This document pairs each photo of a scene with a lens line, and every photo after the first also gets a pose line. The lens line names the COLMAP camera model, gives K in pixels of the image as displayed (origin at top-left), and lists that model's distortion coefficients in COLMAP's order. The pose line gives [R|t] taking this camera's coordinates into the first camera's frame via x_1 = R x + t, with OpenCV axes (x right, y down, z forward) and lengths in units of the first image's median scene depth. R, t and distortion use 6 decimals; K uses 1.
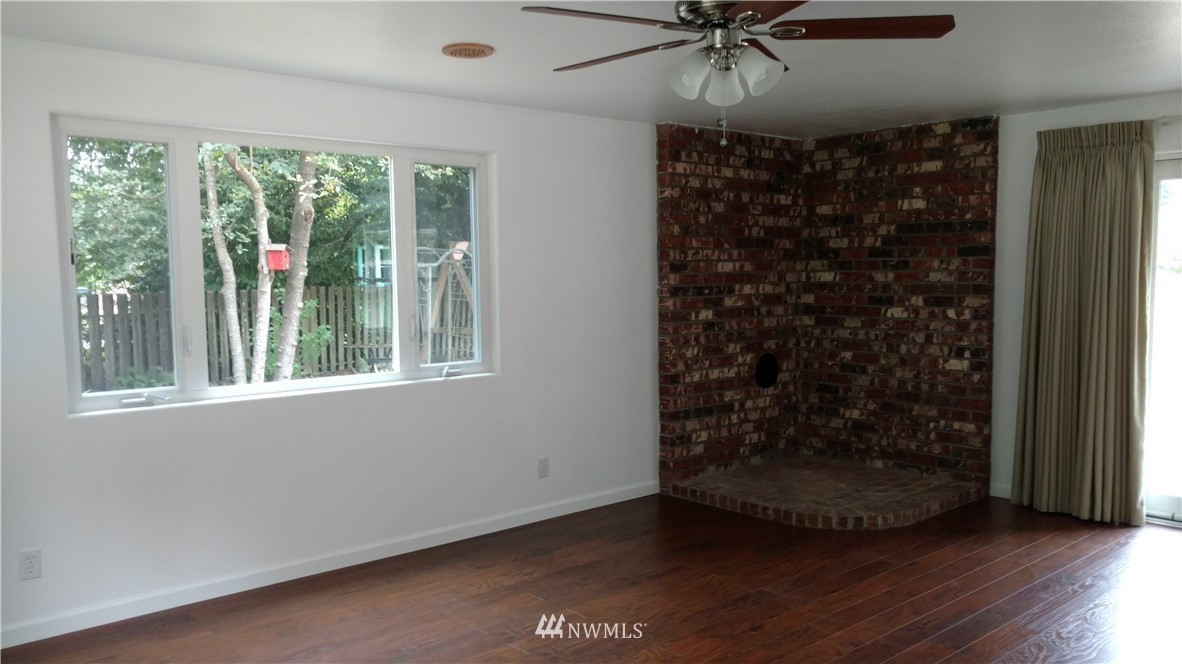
lens RADIAL K [[931.5, 0, 591.0], [0, 931.5, 332.0], [0, 0, 1]] dist [-0.000454, -0.009415]
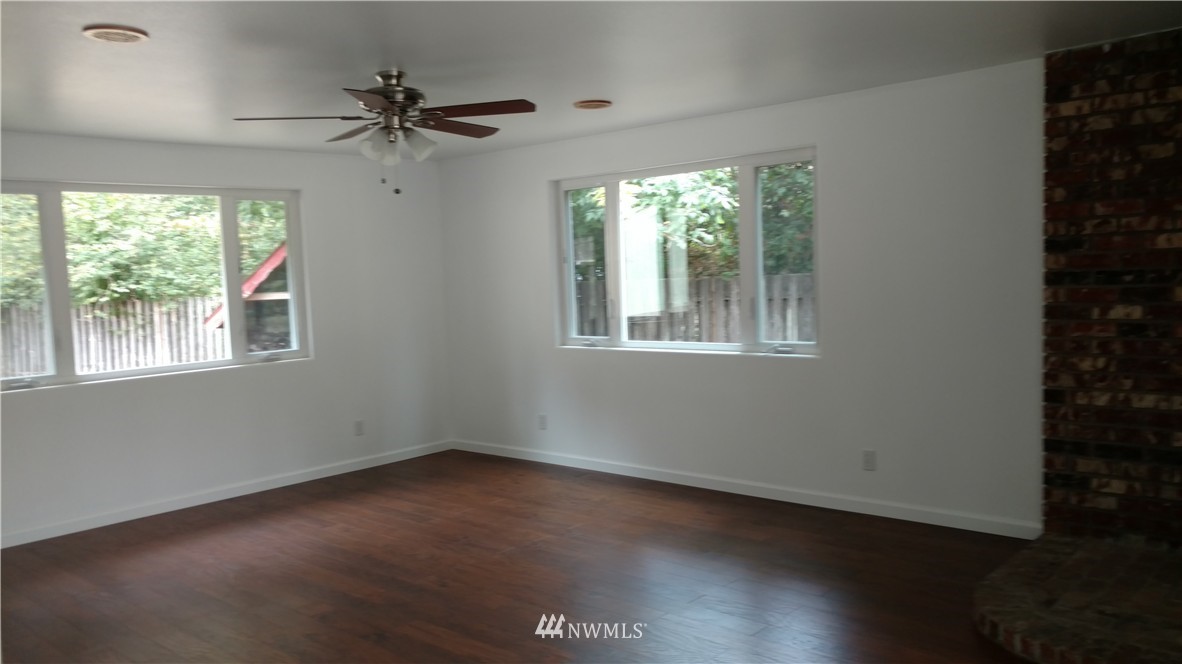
lens RADIAL K [[931.5, 0, 591.0], [0, 931.5, 332.0], [0, 0, 1]] dist [-0.000454, -0.009415]
pose [[0.098832, 0.068449, -0.992747, 0.775950], [-0.030009, 0.997383, 0.065781, -0.037775], [0.994652, 0.023290, 0.100628, 0.547207]]
